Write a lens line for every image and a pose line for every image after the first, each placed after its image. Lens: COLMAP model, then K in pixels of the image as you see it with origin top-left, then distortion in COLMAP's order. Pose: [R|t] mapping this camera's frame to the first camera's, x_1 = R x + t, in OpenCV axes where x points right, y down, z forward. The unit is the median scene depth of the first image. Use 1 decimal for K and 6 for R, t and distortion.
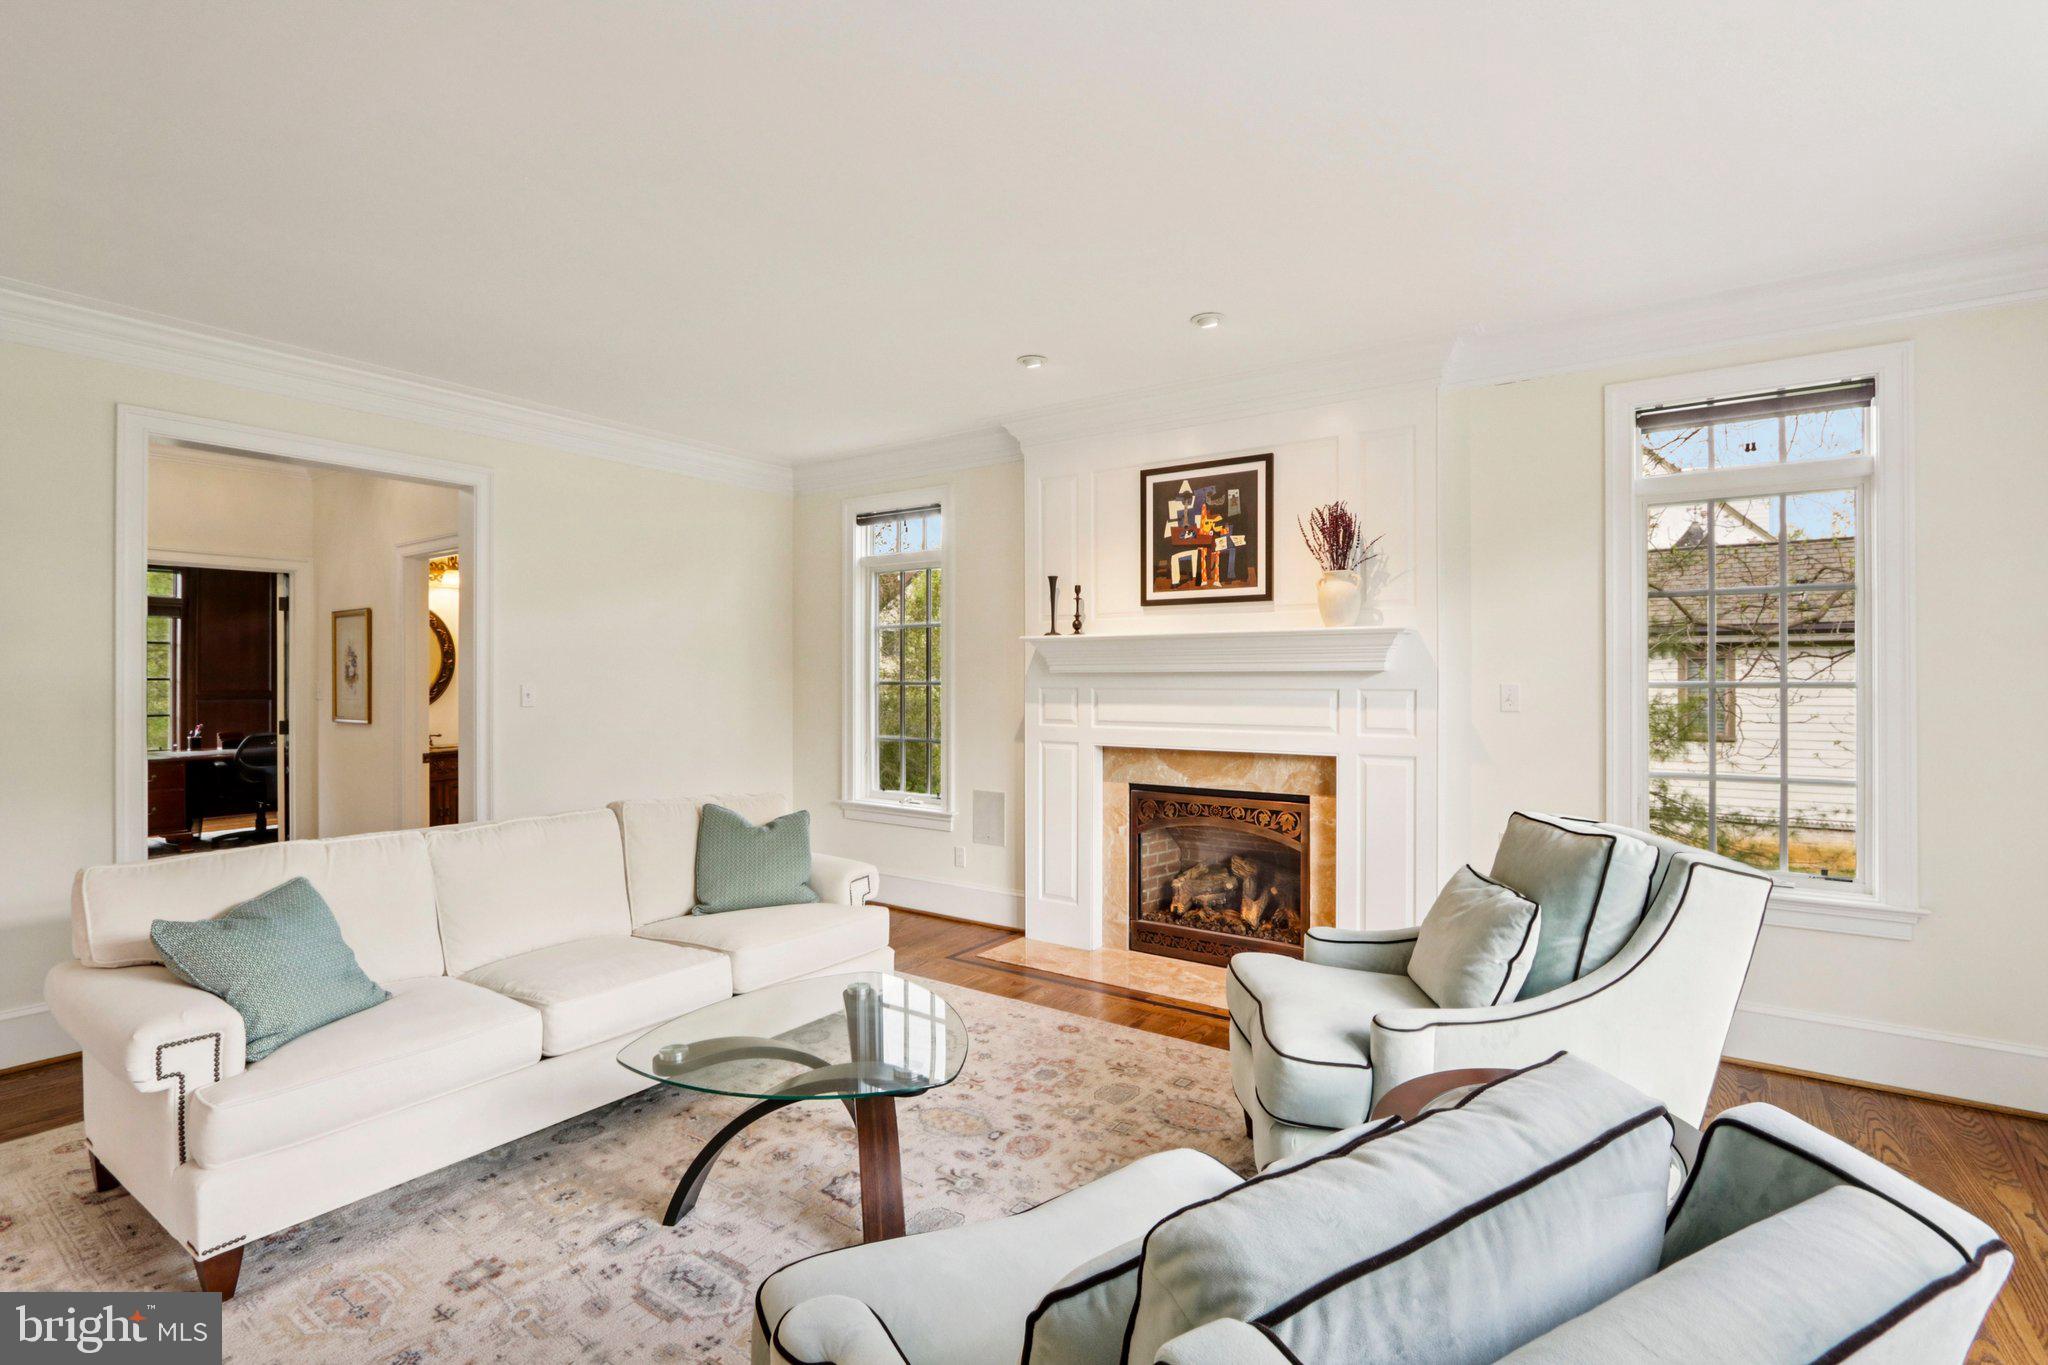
lens RADIAL K [[945.5, 0, 1022.7], [0, 945.5, 672.9], [0, 0, 1]] dist [-0.013009, 0.000001]
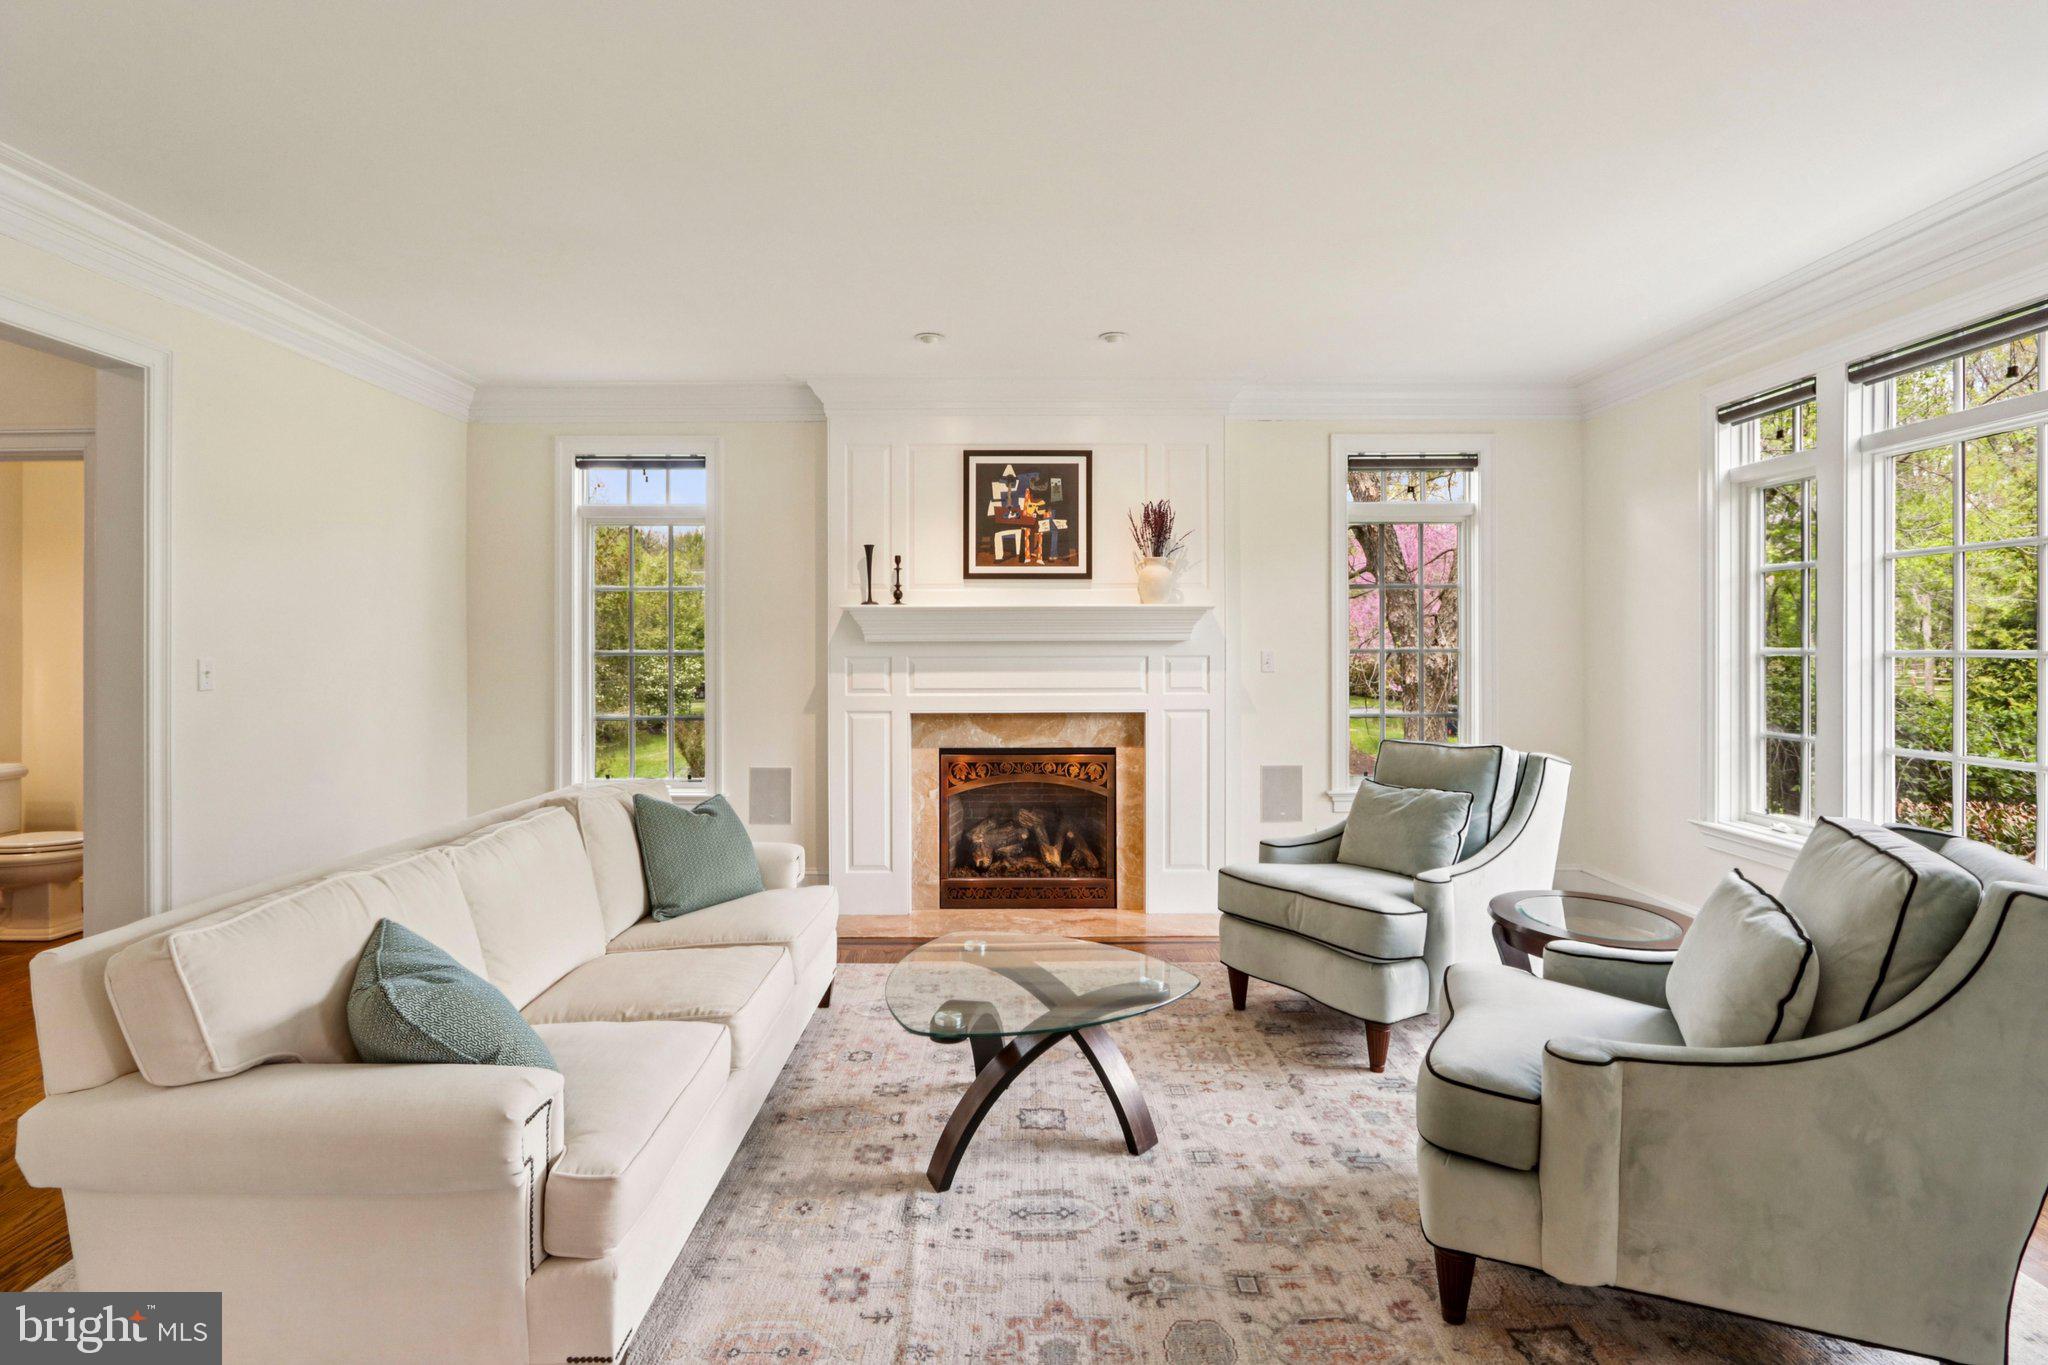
lens RADIAL K [[1023.4, 0, 1024.7], [0, 1023.4, 639.1], [0, 0, 1]] dist [-0.048191, 0.067066]
pose [[0.817845, 0.001018, 0.575438, -0.490428], [-0.000711, 0.999999, -0.000757, -0.002608], [-0.575438, 0.000210, 0.817845, 0.029616]]
